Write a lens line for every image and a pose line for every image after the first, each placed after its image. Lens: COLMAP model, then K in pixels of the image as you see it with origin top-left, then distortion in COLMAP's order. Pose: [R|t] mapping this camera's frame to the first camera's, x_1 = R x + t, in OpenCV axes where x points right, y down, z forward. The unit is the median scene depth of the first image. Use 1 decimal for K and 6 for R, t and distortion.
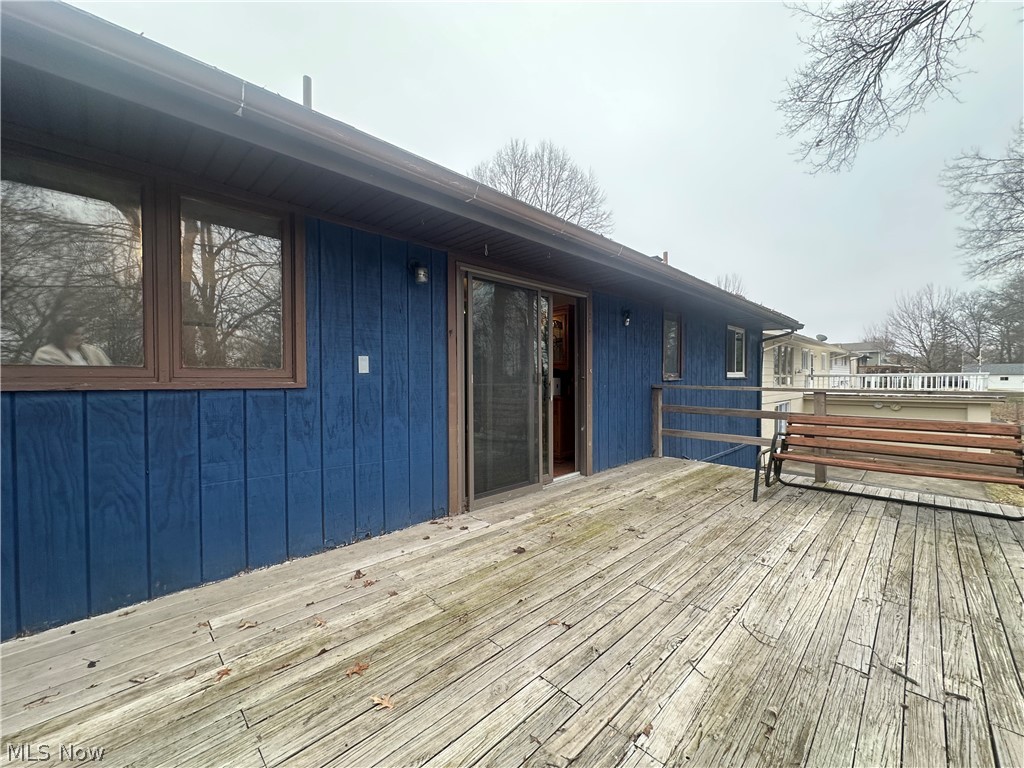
lens RADIAL K [[415.6, 0, 513.5], [0, 415.6, 382.2], [0, 0, 1]] dist [-0.001708, -0.000010]
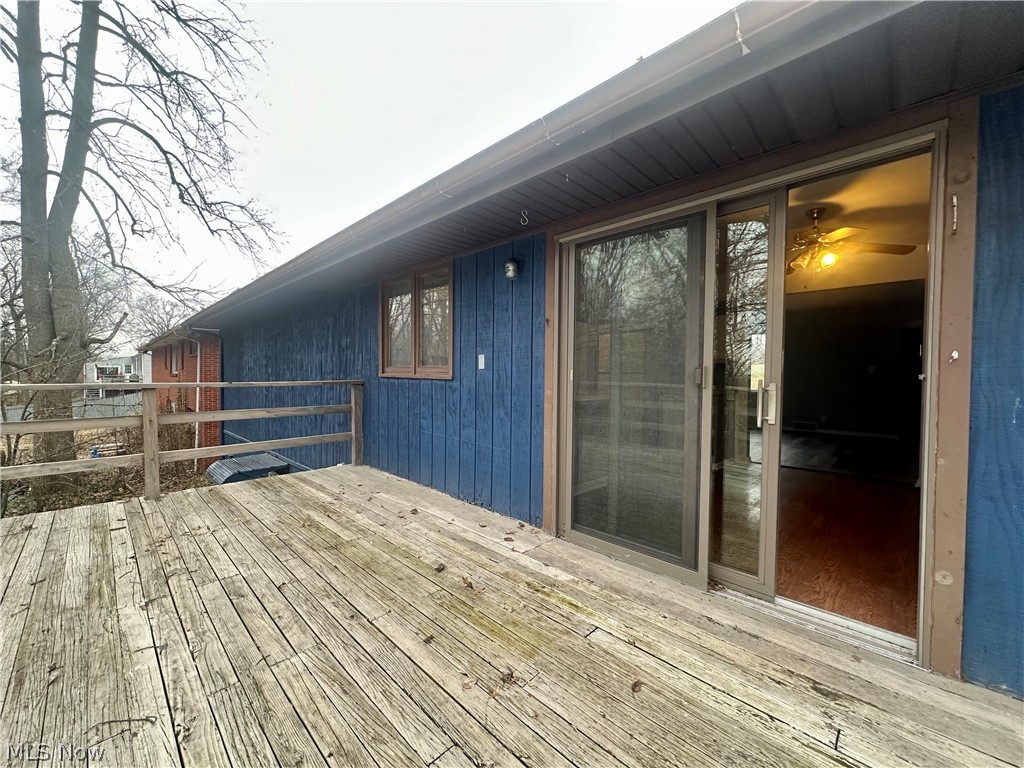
lens RADIAL K [[415.6, 0, 513.2], [0, 415.6, 383.8], [0, 0, 1]] dist [-0.001708, -0.000010]
pose [[-0.001766, 0.023980, -0.999711, 0.985679], [-0.021550, 0.999479, 0.024013, -0.011168], [0.999766, 0.021586, -0.001248, 1.275344]]
